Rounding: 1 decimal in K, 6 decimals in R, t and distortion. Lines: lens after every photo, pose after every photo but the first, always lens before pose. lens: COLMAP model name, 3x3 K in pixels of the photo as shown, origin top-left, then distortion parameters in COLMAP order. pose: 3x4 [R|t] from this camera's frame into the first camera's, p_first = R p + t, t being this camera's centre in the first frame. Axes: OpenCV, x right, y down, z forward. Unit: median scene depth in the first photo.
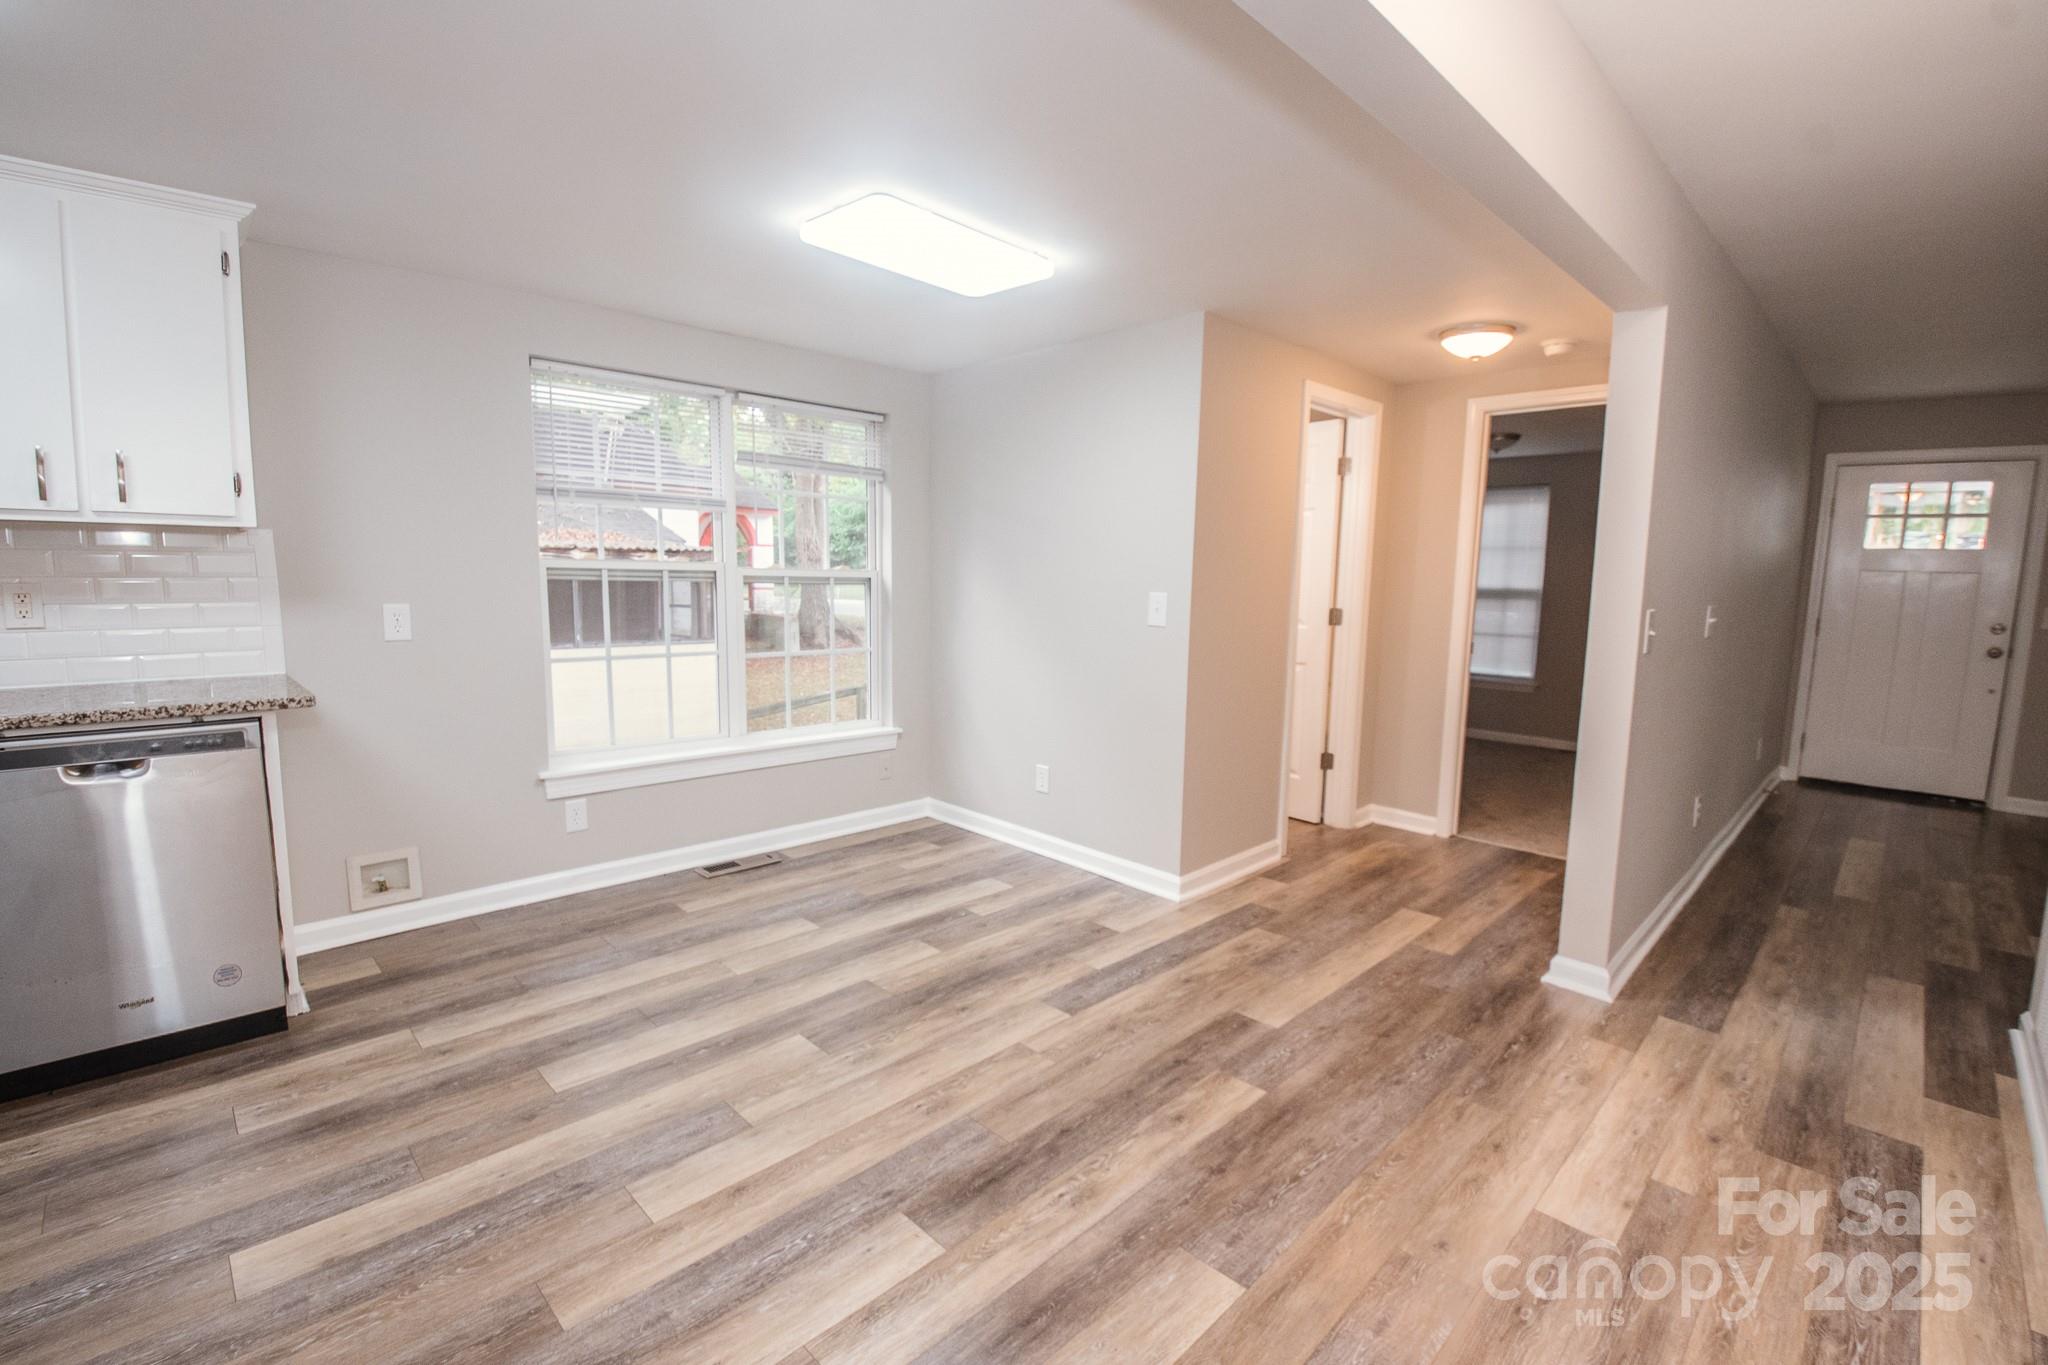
lens RADIAL K [[913.6, 0, 1050.4], [0, 913.6, 684.4], [0, 0, 1]] dist [-0.023332, 0.000025]
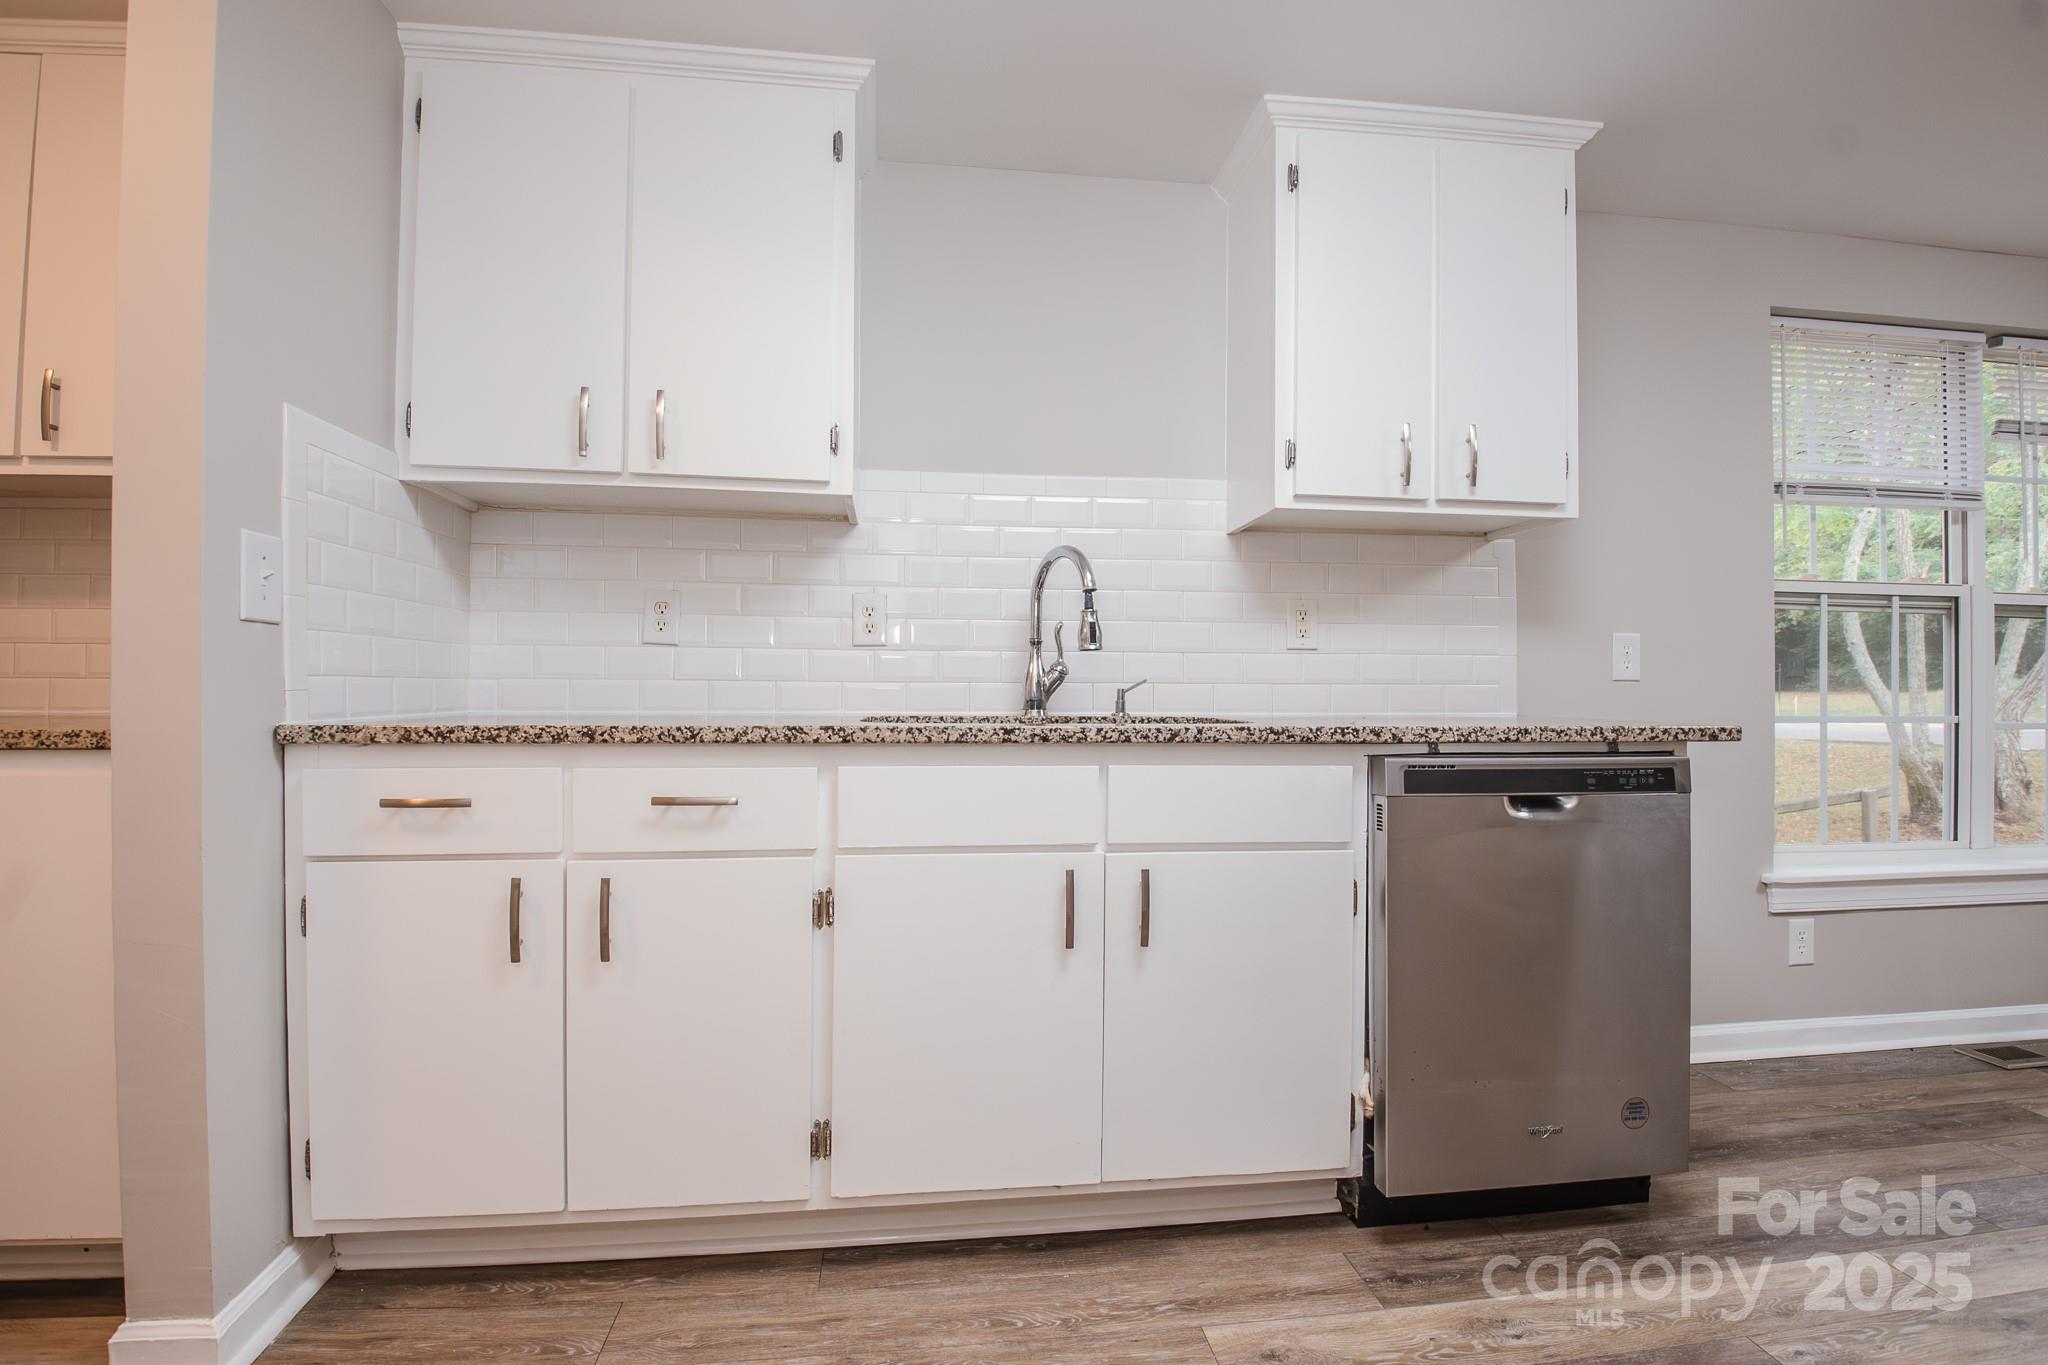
lens RADIAL K [[906.2, 0, 1020.0], [0, 906.2, 685.5], [0, 0, 1]] dist [0.019207, -0.024952]
pose [[0.776085, -0.011646, -0.630521, -0.791834], [-0.068948, 0.992269, -0.103193, 0.091131], [0.626848, 0.123560, 0.769282, 0.098604]]
